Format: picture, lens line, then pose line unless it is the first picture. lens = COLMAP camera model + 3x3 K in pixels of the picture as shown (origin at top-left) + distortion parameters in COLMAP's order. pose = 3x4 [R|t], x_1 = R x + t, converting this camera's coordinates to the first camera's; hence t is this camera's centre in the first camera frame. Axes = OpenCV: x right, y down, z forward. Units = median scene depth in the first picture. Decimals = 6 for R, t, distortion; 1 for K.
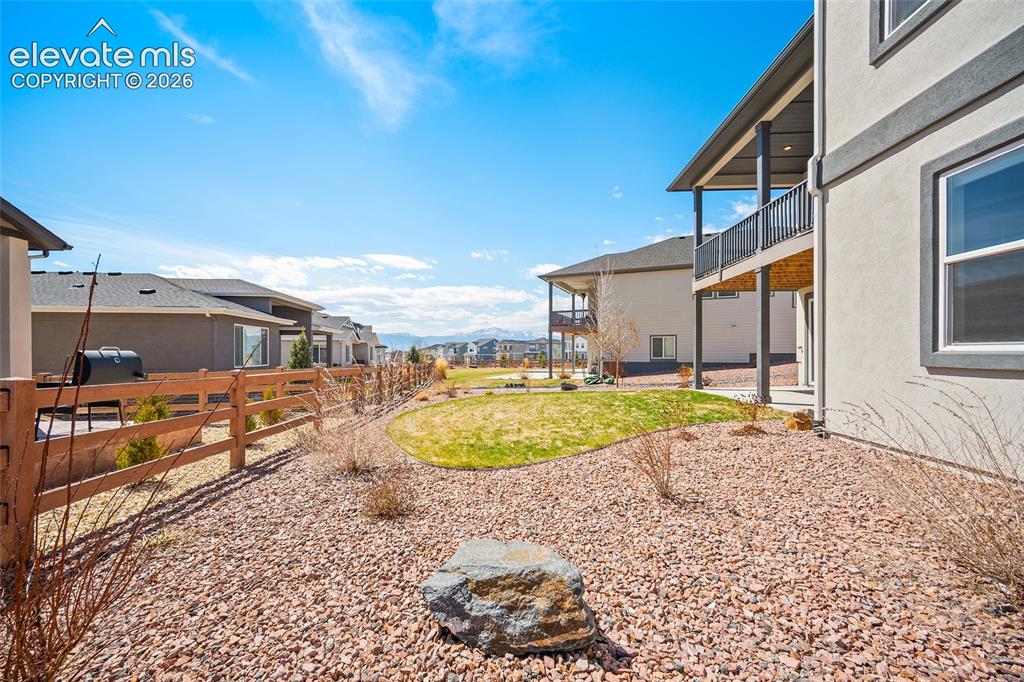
lens RADIAL K [[403.9, 0, 506.5], [0, 403.9, 353.5], [0, 0, 1]] dist [-0.003116, -0.000044]
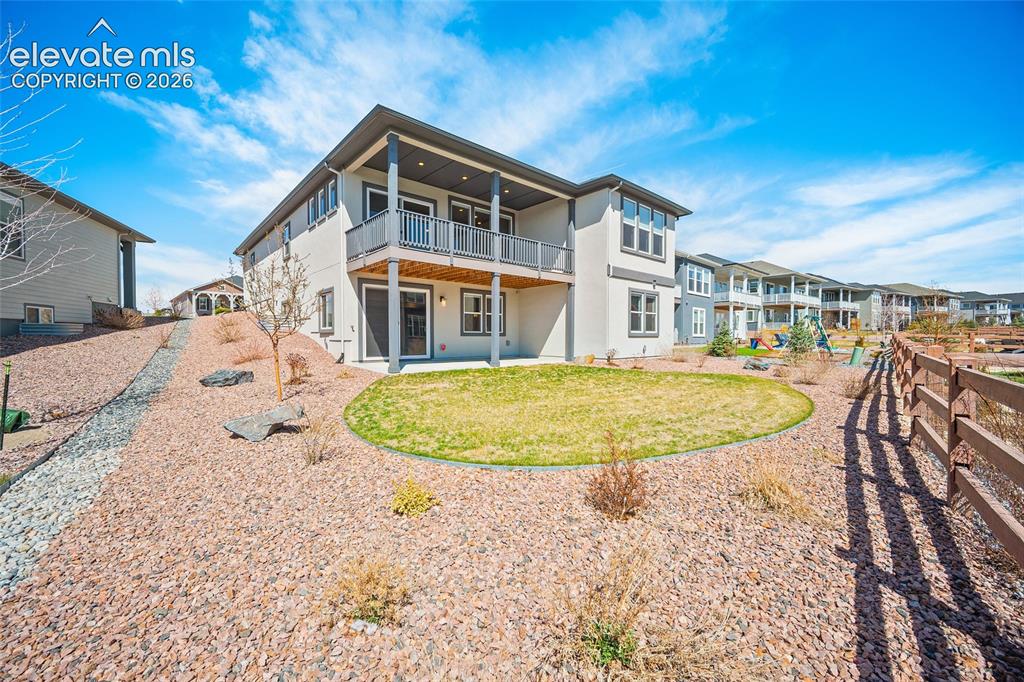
lens RADIAL K [[403.9, 0, 507.1], [0, 403.9, 343.6], [0, 0, 1]] dist [-0.001776, 0.000063]
pose [[-0.708927, -0.024800, 0.704846, -0.744888], [-0.002496, 0.999464, 0.032655, -0.018374], [-0.705278, 0.021391, -0.708608, 3.621941]]
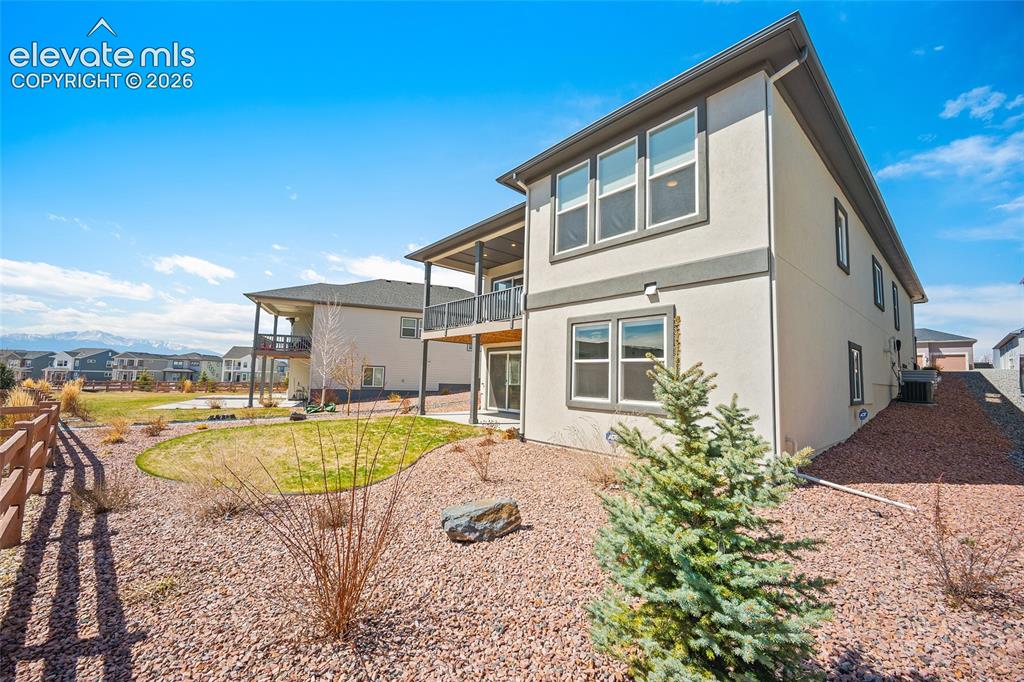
lens RADIAL K [[400.6, 0, 505.2], [0, 400.6, 345.3], [0, 0, 1]] dist [-0.001403, -0.000123]
pose [[0.717629, 0.079034, 0.691926, -0.586863], [-0.027508, 0.995981, -0.085235, -0.077953], [-0.695882, 0.042133, 0.716919, -0.287469]]
